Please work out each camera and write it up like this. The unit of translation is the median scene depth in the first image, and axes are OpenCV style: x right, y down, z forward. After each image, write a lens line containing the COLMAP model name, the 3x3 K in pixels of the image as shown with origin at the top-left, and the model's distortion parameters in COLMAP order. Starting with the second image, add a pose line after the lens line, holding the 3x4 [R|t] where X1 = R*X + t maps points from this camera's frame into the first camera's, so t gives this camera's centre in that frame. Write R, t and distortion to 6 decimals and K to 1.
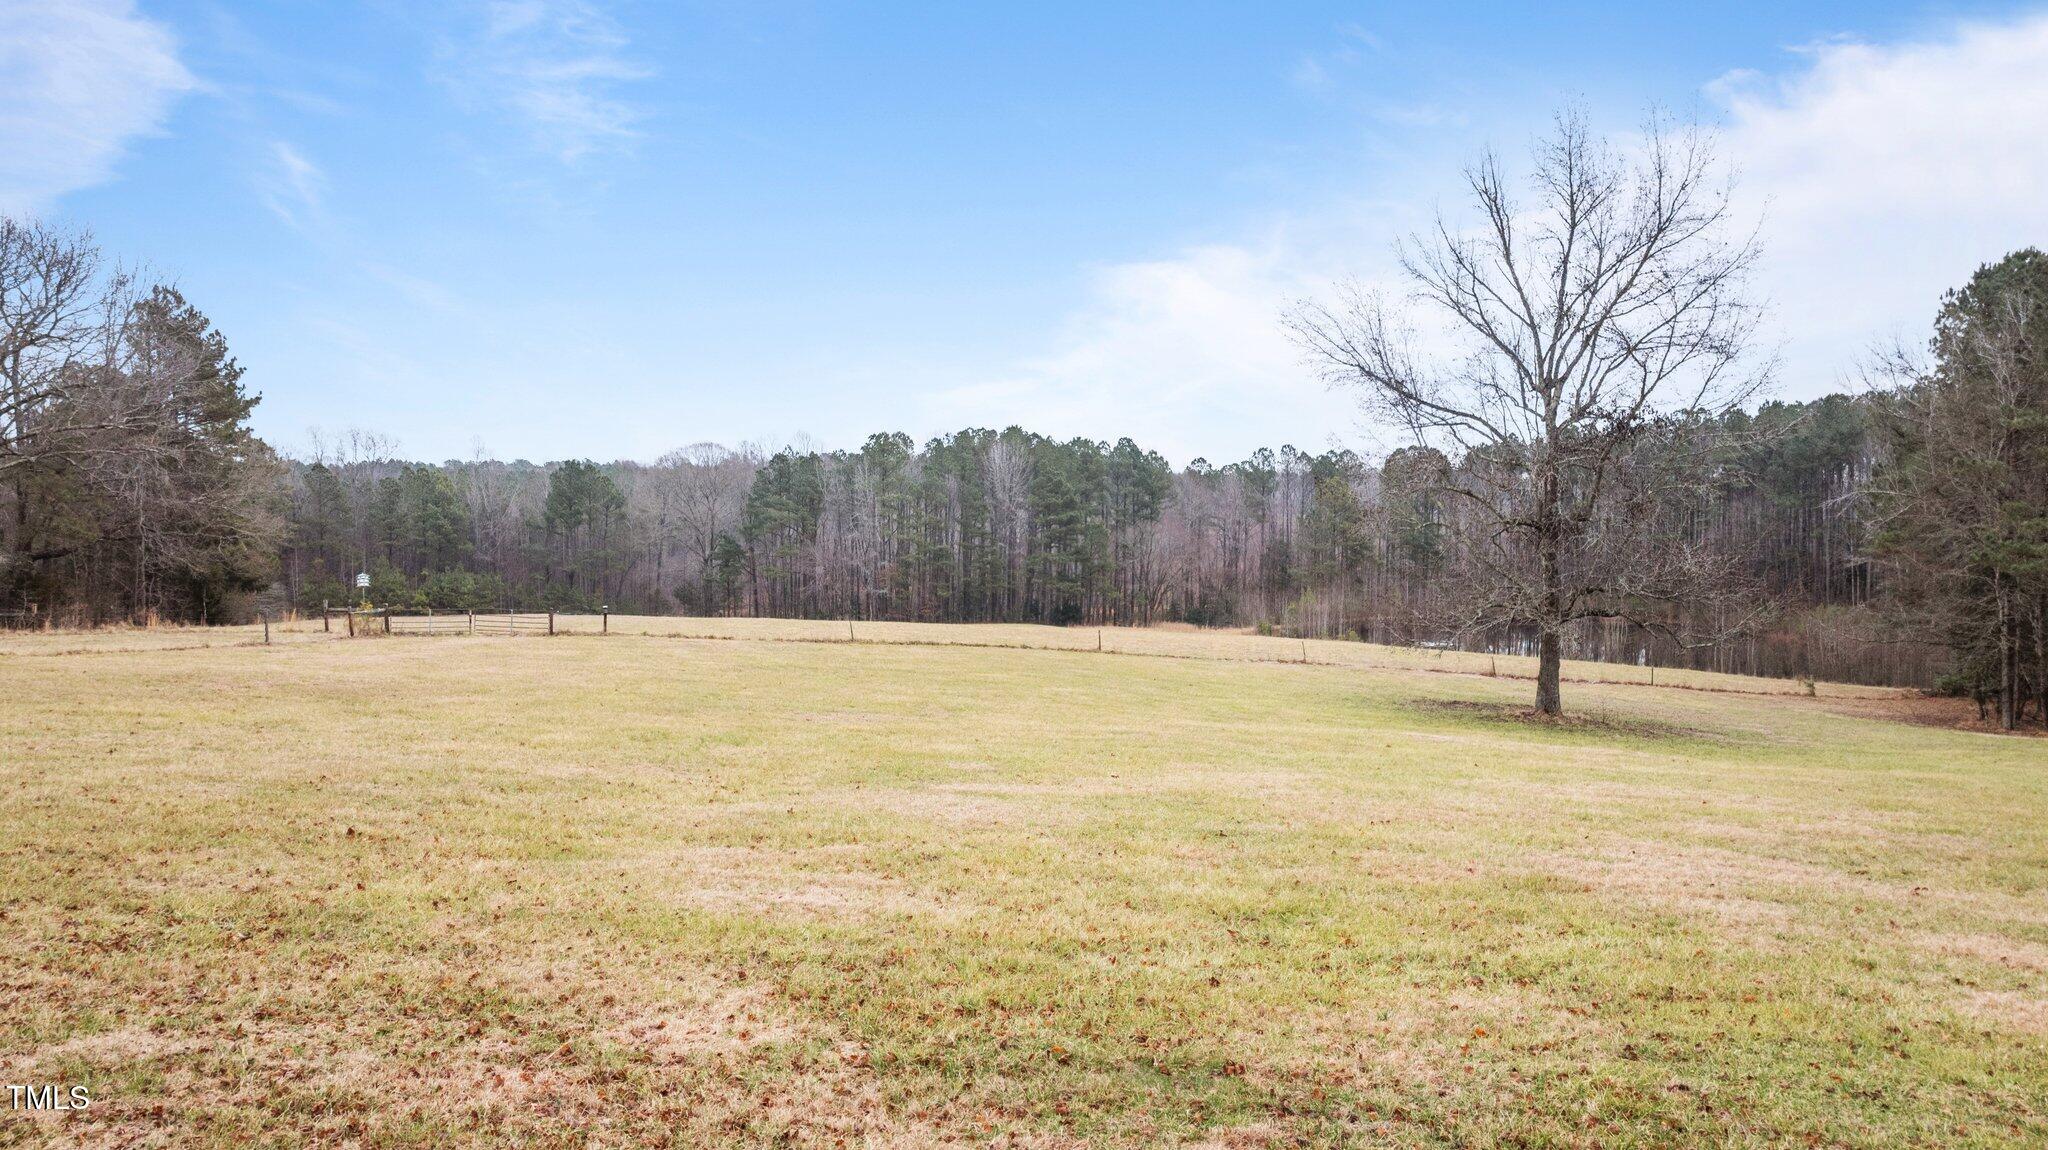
lens RADIAL K [[1436.8, 0, 1023.8], [0, 1436.8, 574.7], [0, 0, 1]] dist [0.007718, -0.000267]
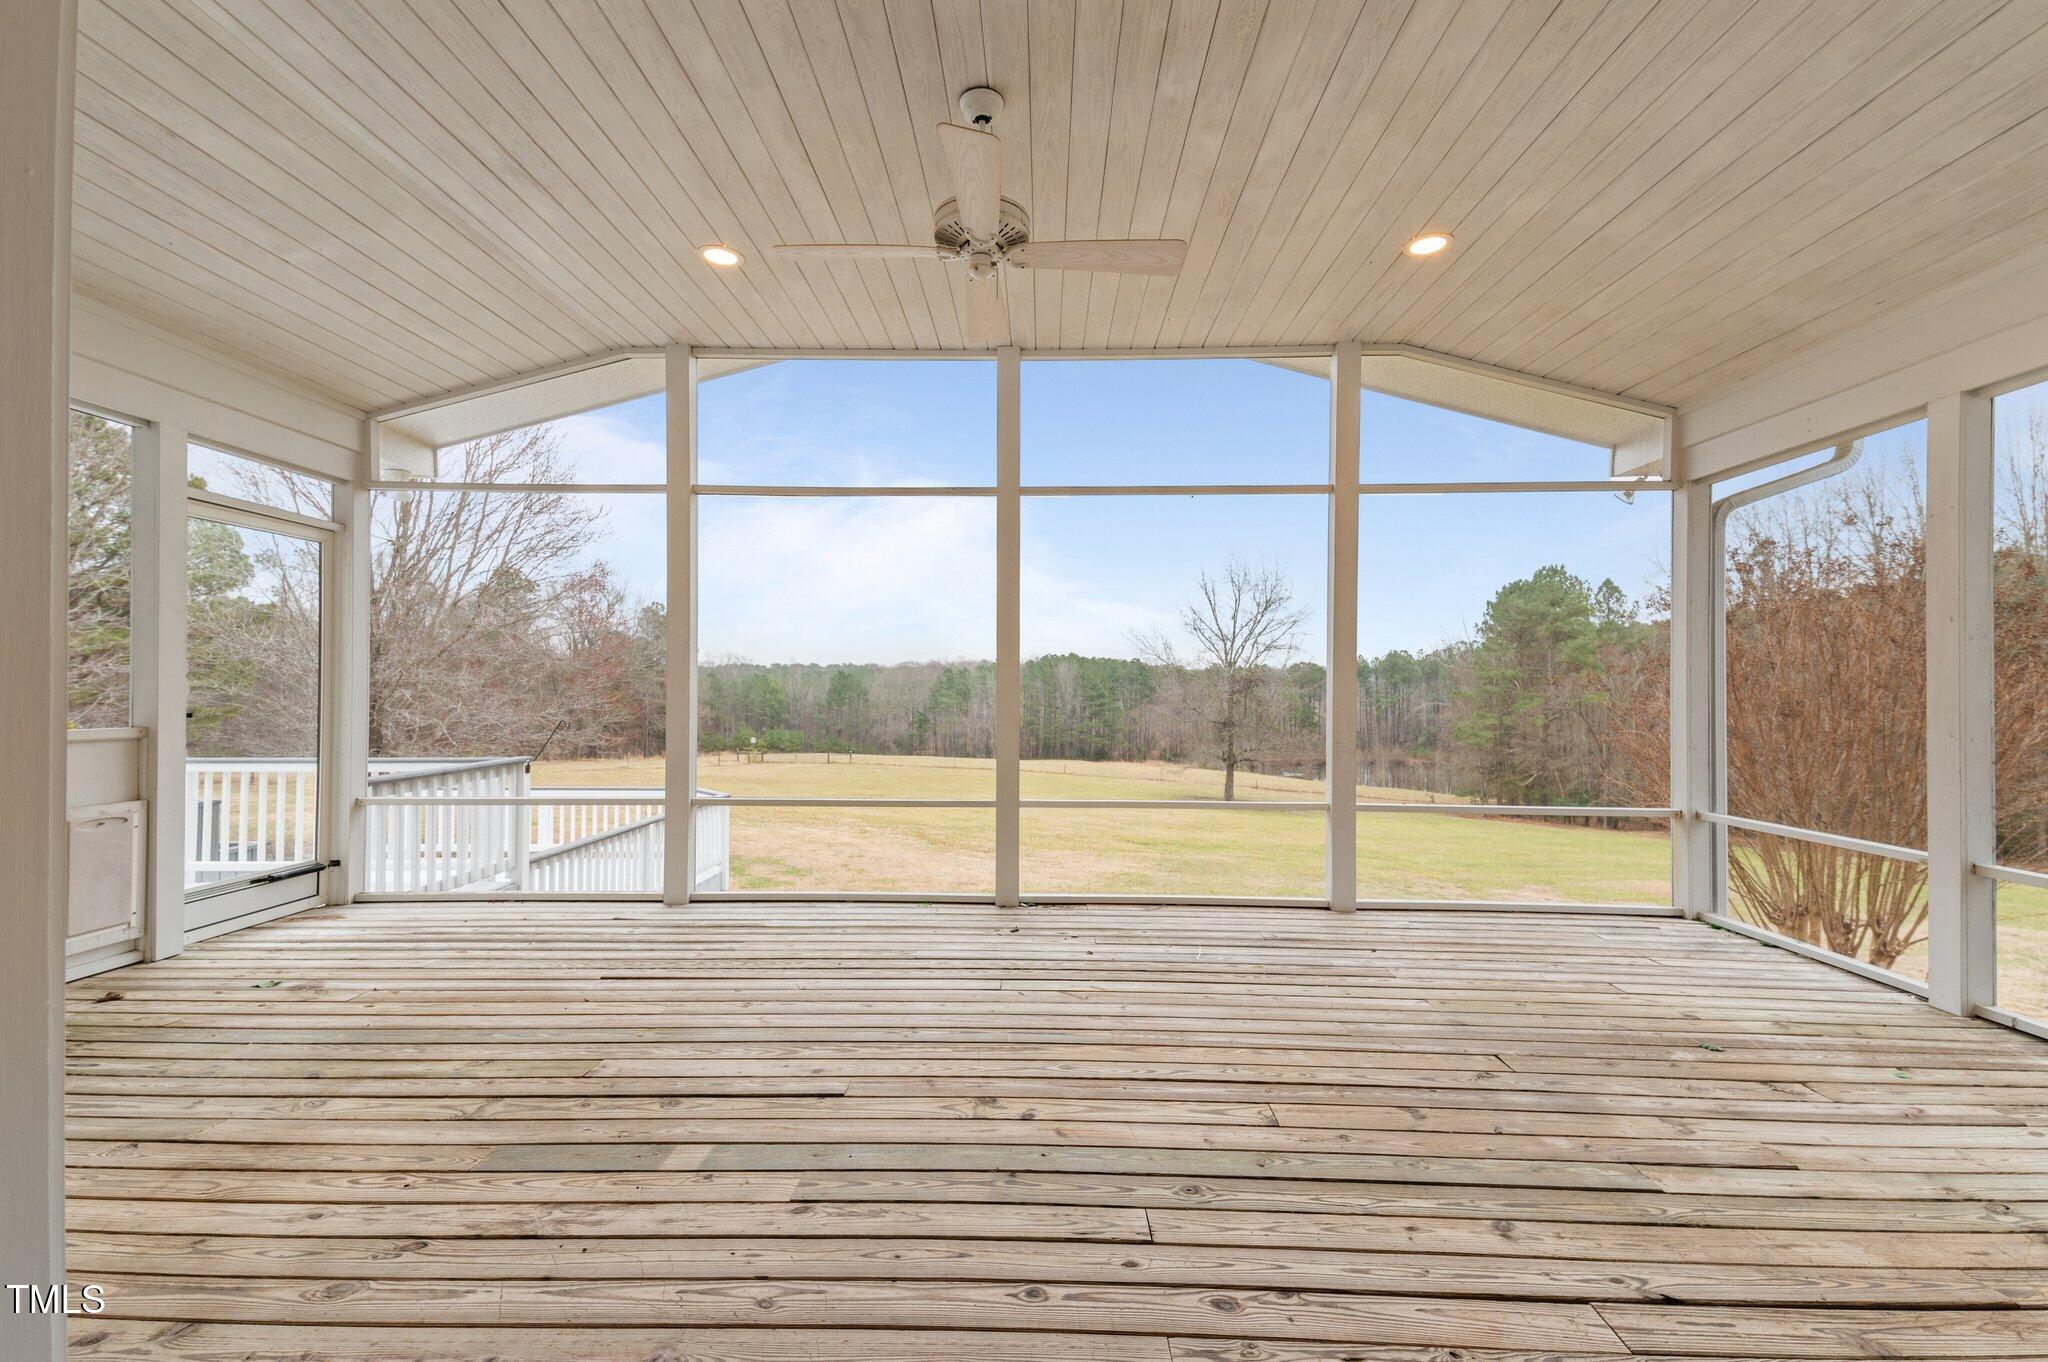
lens RADIAL K [[880.7, 0, 1023.5], [0, 880.7, 683.5], [0, 0, 1]] dist [0.000983, 0.000013]
pose [[0.994928, 0.001532, -0.100575, 0.041775], [-0.006787, 0.998628, -0.051931, -0.004732], [0.100358, 0.052350, 0.993573, -0.126992]]
